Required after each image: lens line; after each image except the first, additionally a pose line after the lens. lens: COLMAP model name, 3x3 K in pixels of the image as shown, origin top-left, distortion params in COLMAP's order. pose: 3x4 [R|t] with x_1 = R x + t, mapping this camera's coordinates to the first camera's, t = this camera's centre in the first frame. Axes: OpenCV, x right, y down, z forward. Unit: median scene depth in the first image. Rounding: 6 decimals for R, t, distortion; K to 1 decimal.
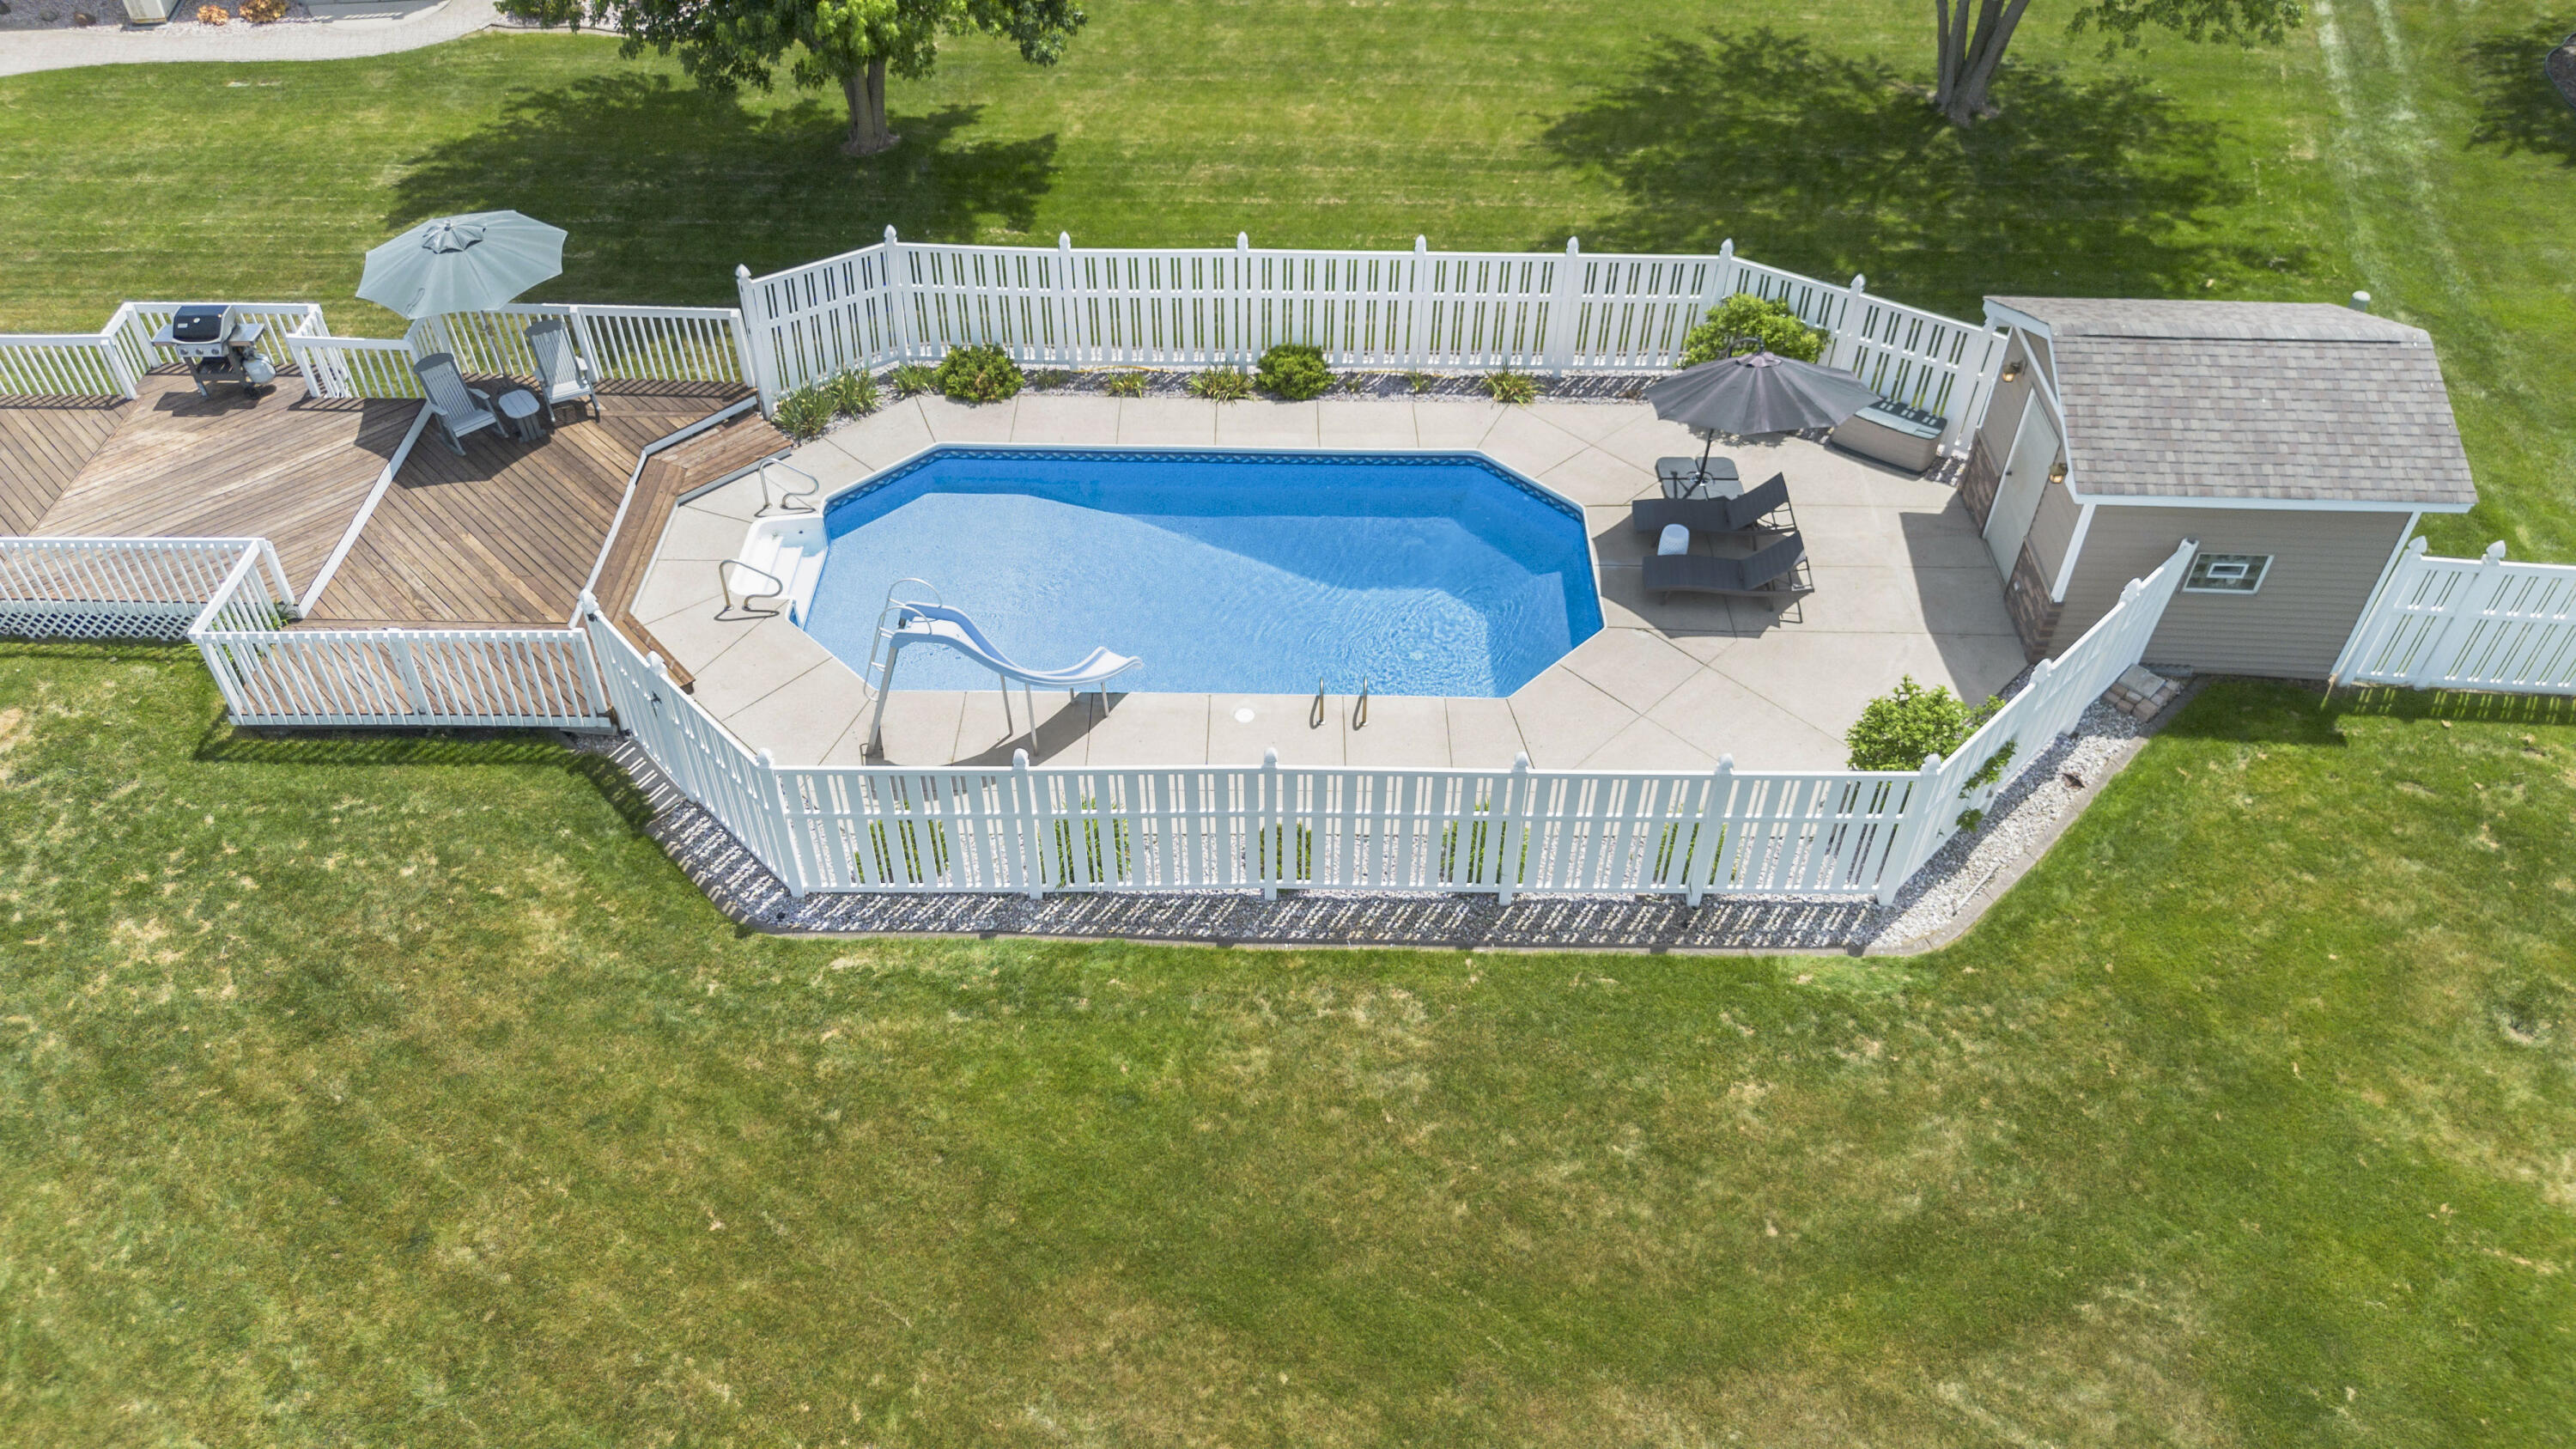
lens RADIAL K [[1827.1, 0, 1288.1], [0, 1827.1, 736.3], [0, 0, 1]] dist [0.084015, -0.088938]
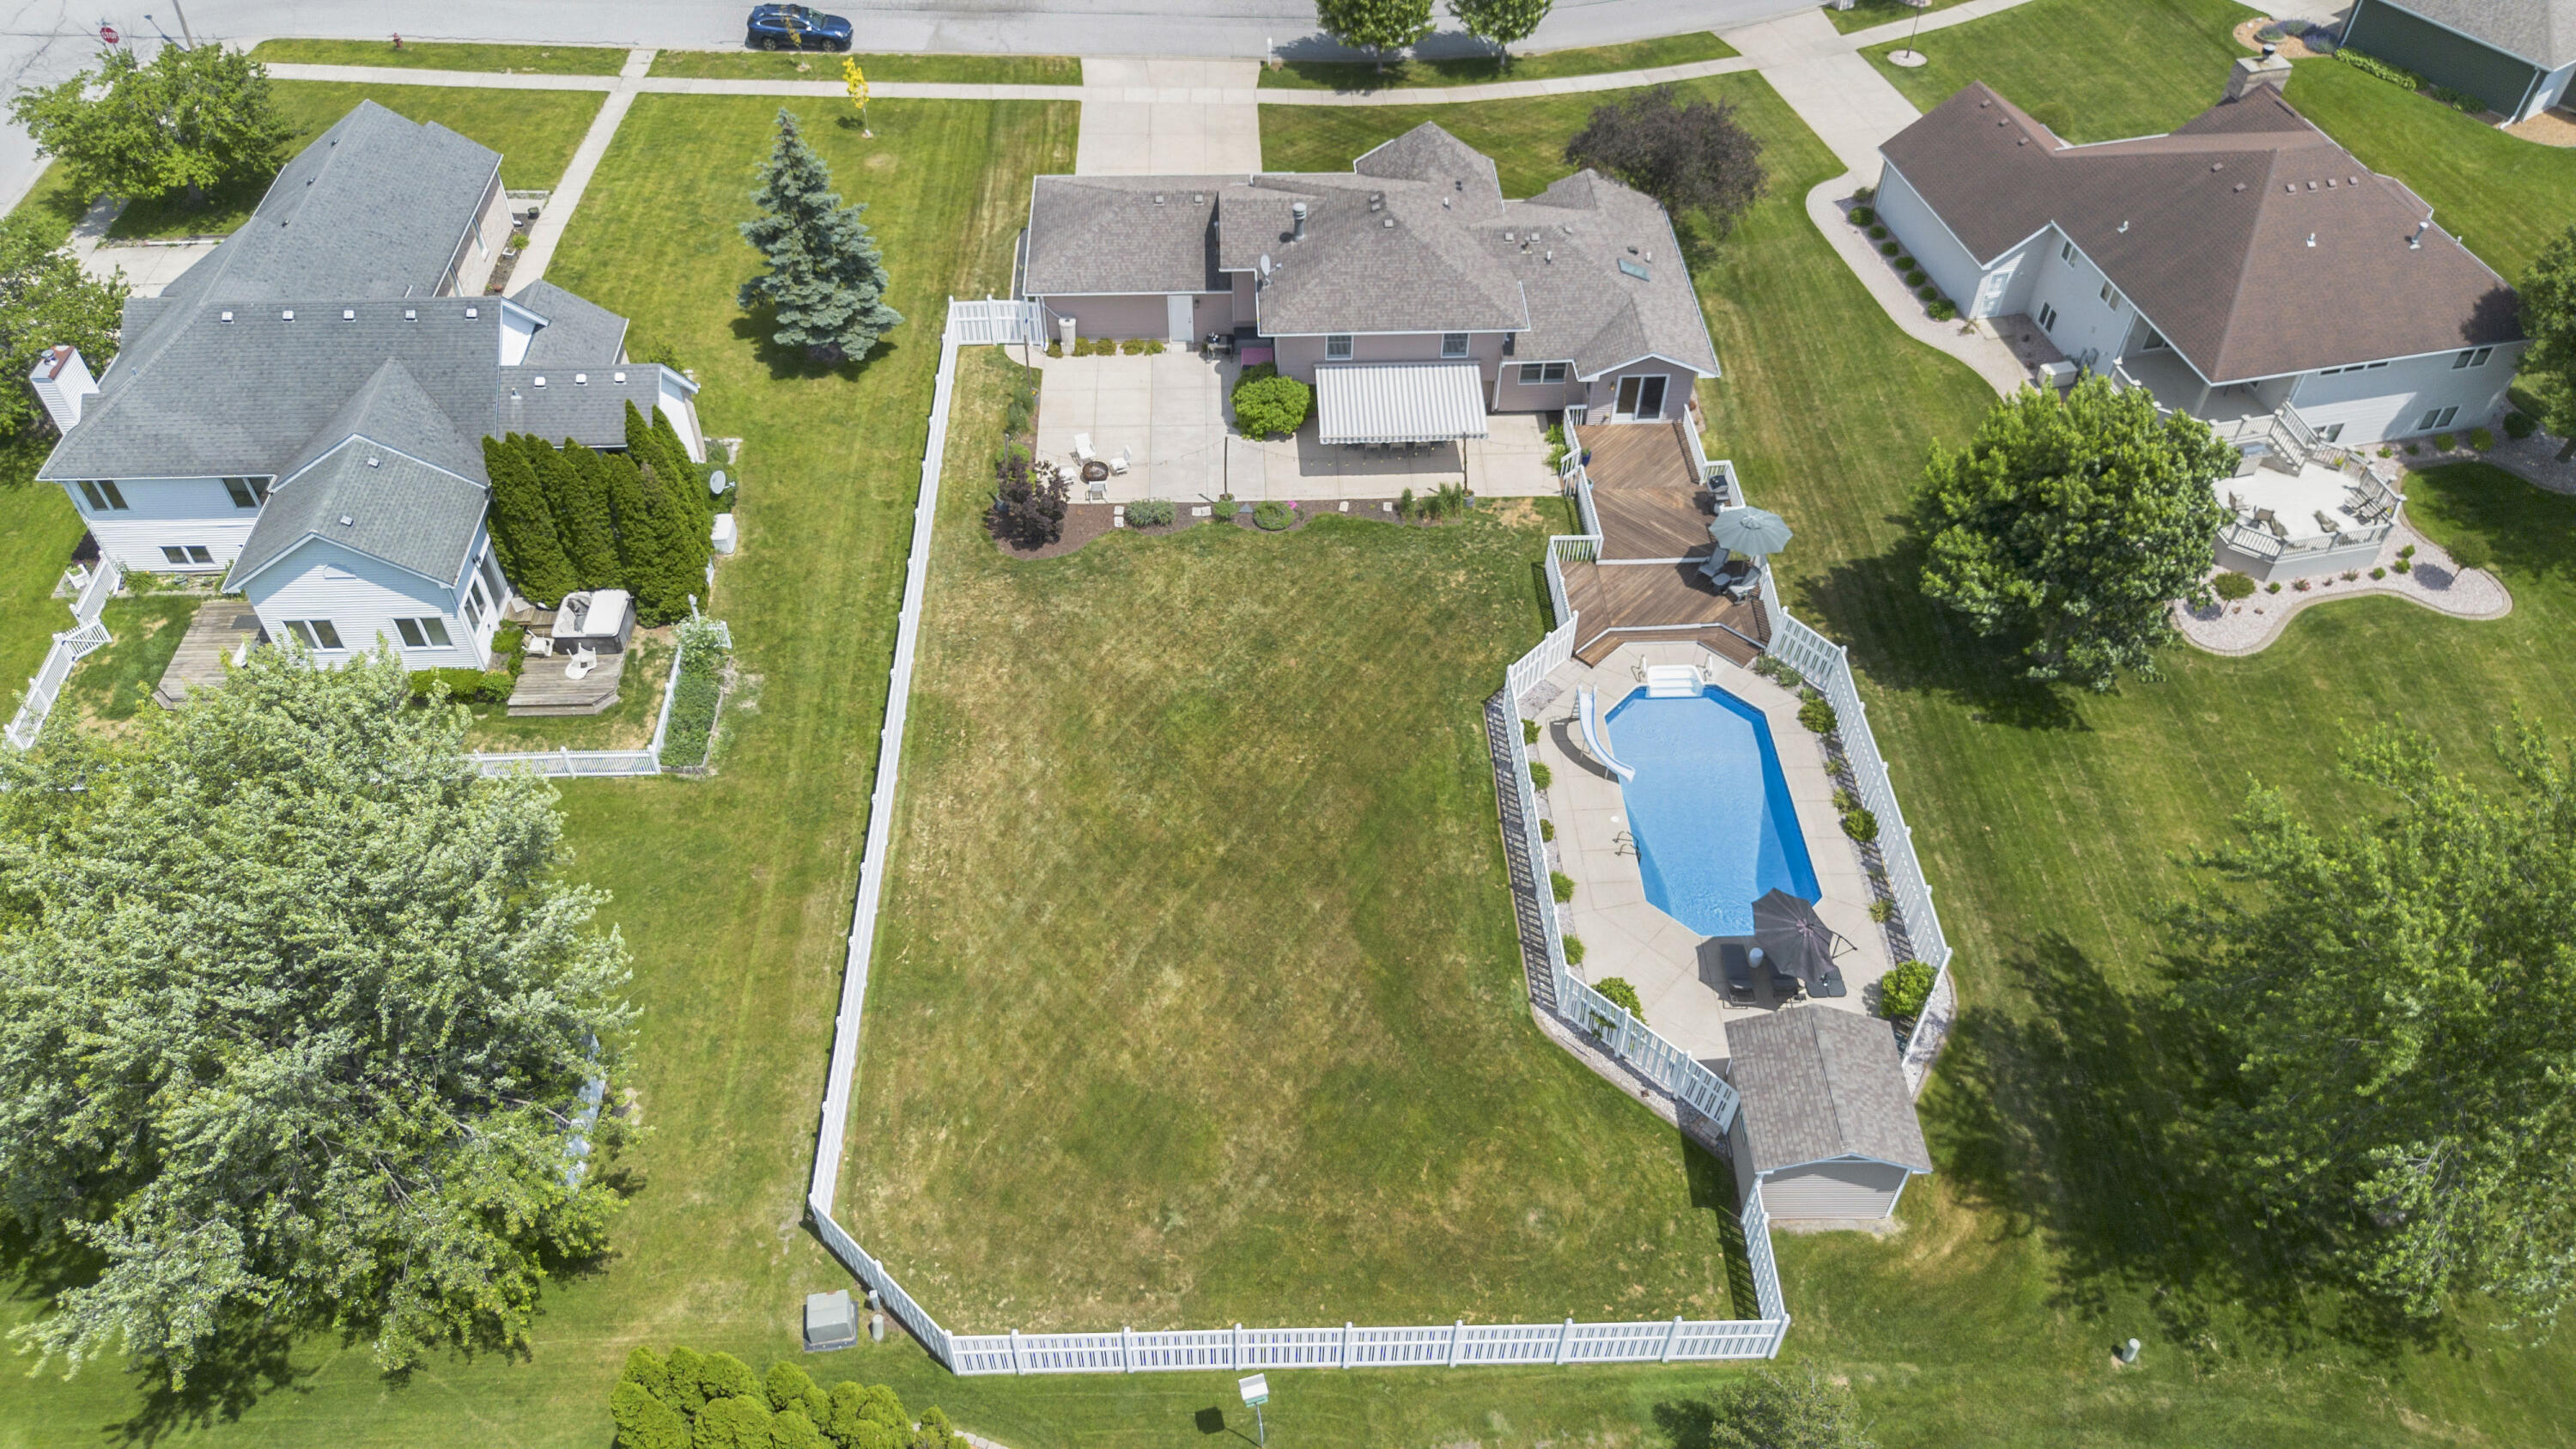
lens RADIAL K [[1827.1, 0, 1288.1], [0, 1827.1, 736.3], [0, 0, 1]] dist [0.084015, -0.088938]
pose [[0.050525, 0.719837, -0.692302, 1.770360], [-0.694351, 0.523566, 0.493716, -1.098068], [0.717861, 0.455756, 0.526272, -0.789088]]
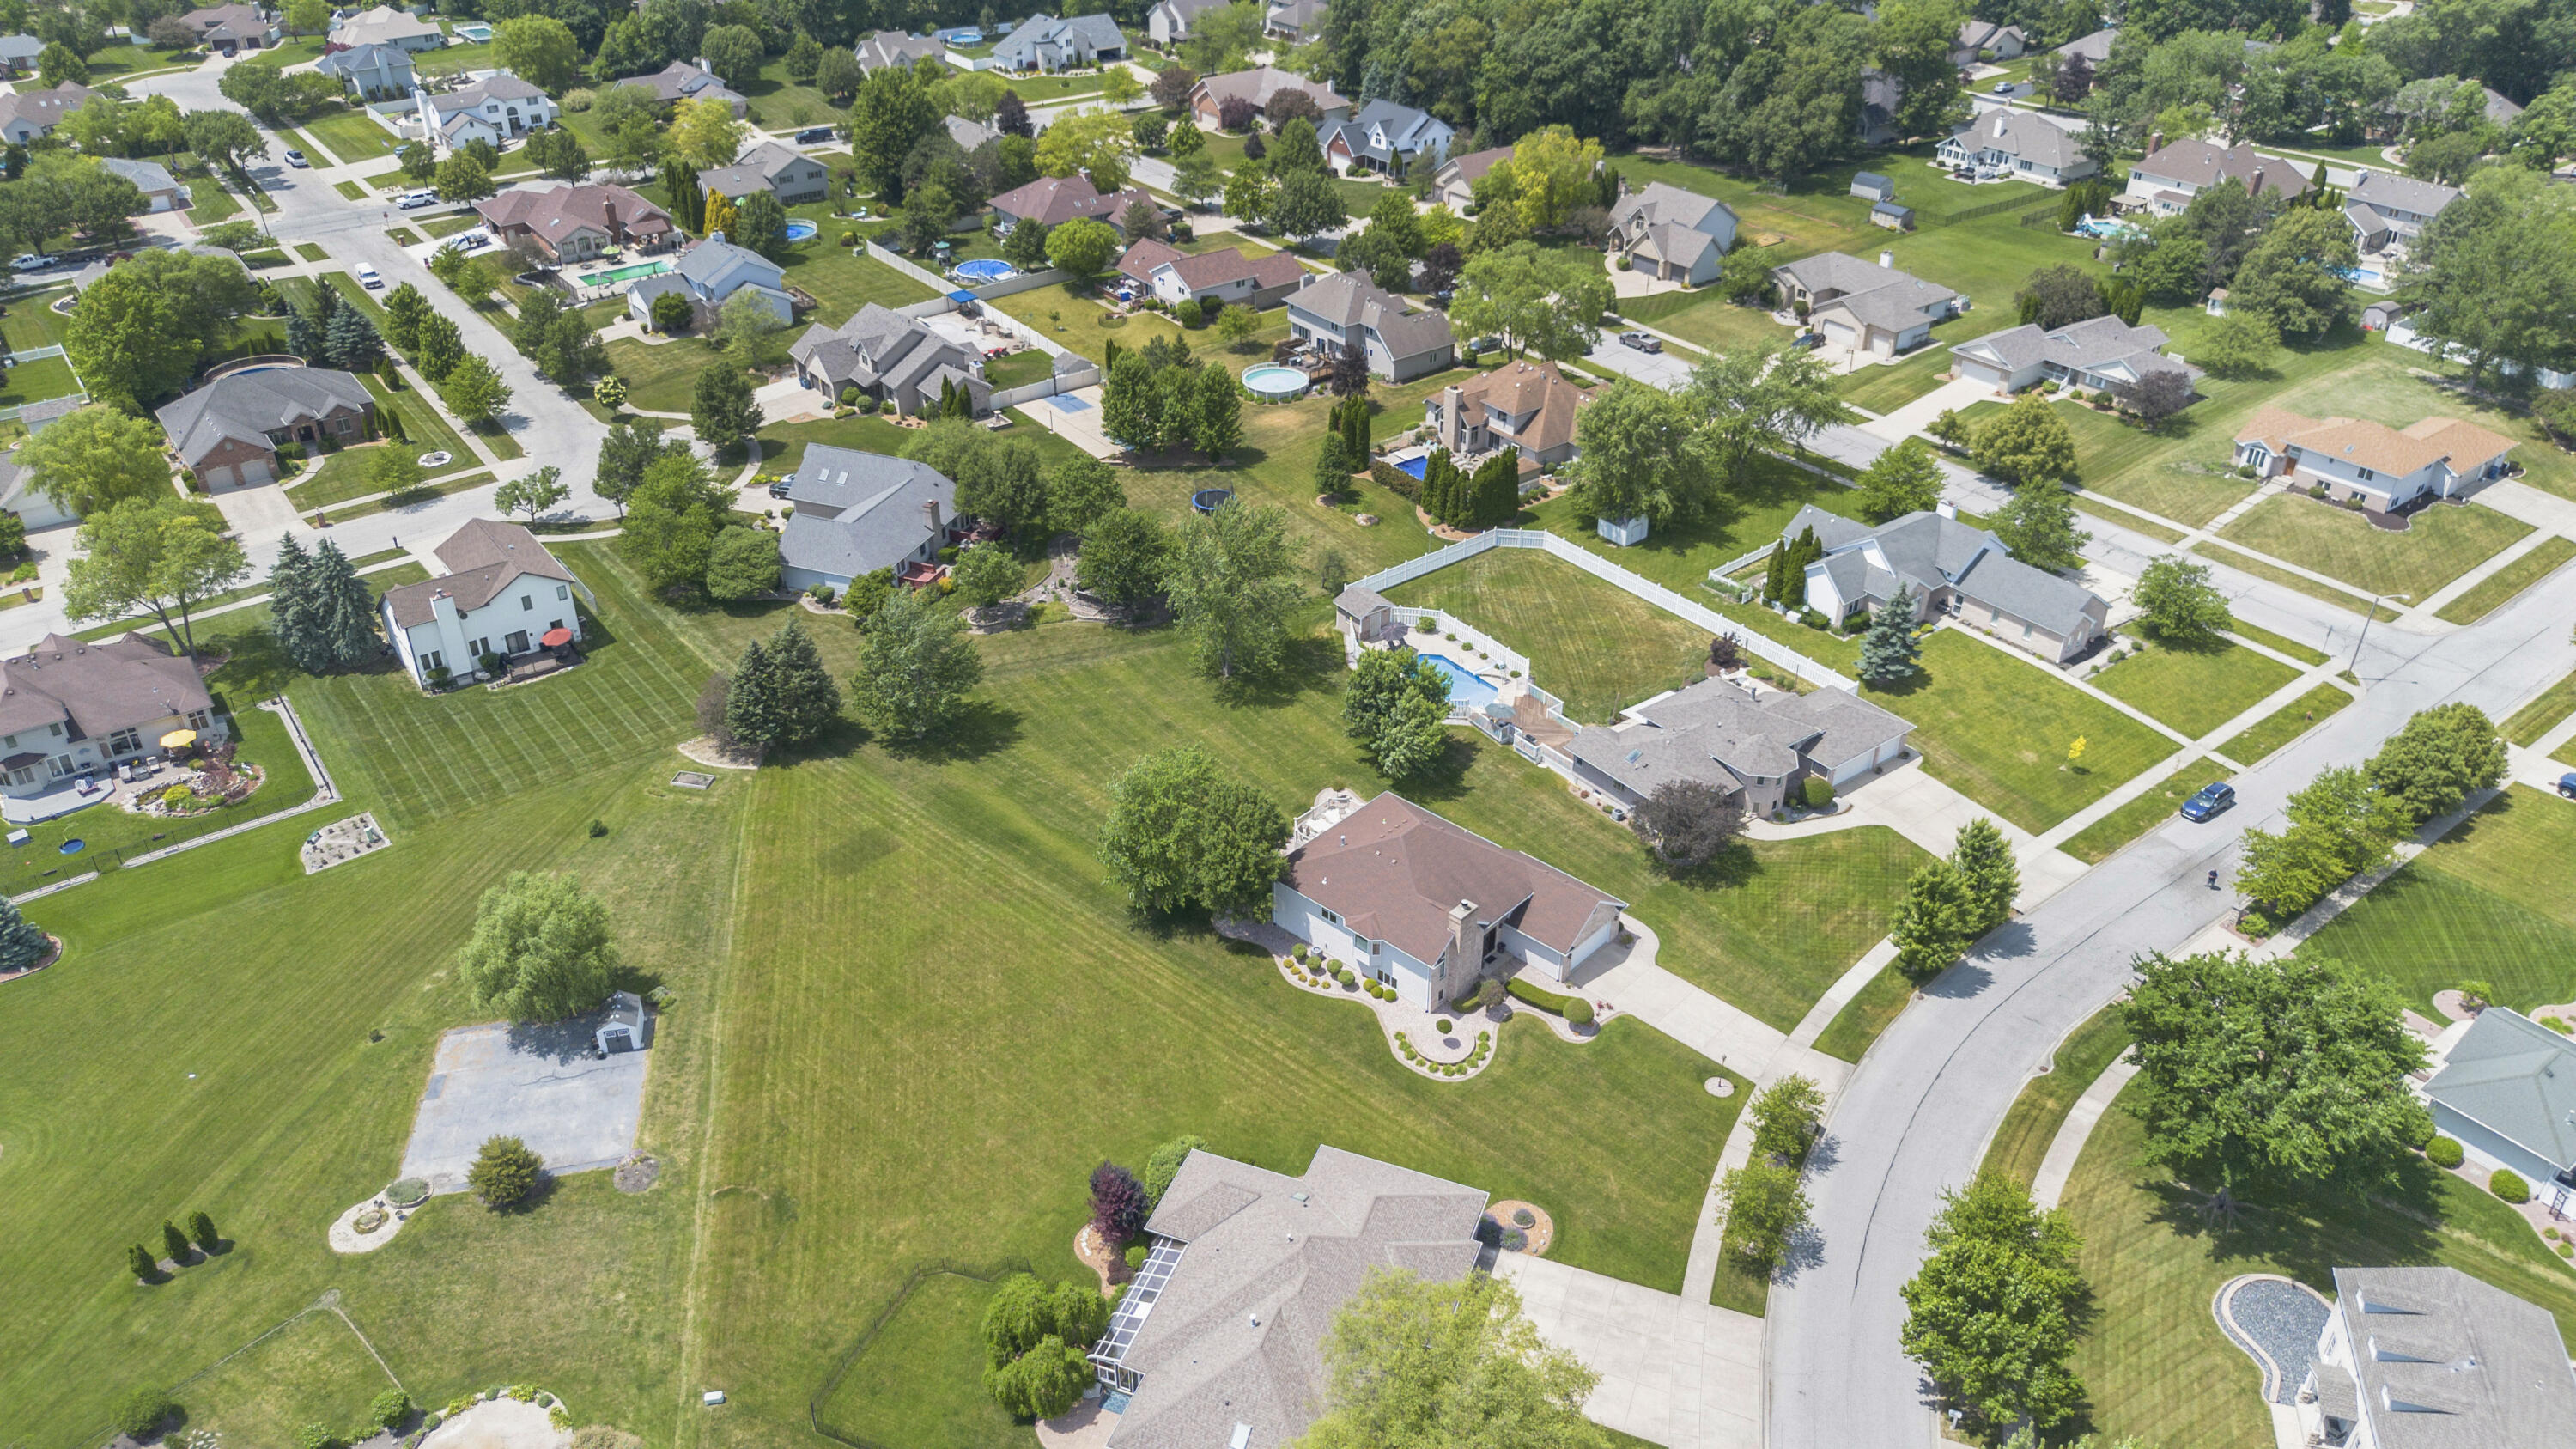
lens RADIAL K [[1752.2, 0, 1288.0], [0, 1752.2, 724.5], [0, 0, 1]] dist [0.046141, -0.002272]
pose [[-0.599041, -0.418948, 0.682373, -5.003302], [0.557433, 0.393581, 0.731001, -6.099905], [-0.574820, 0.818277, -0.002235, 1.766298]]
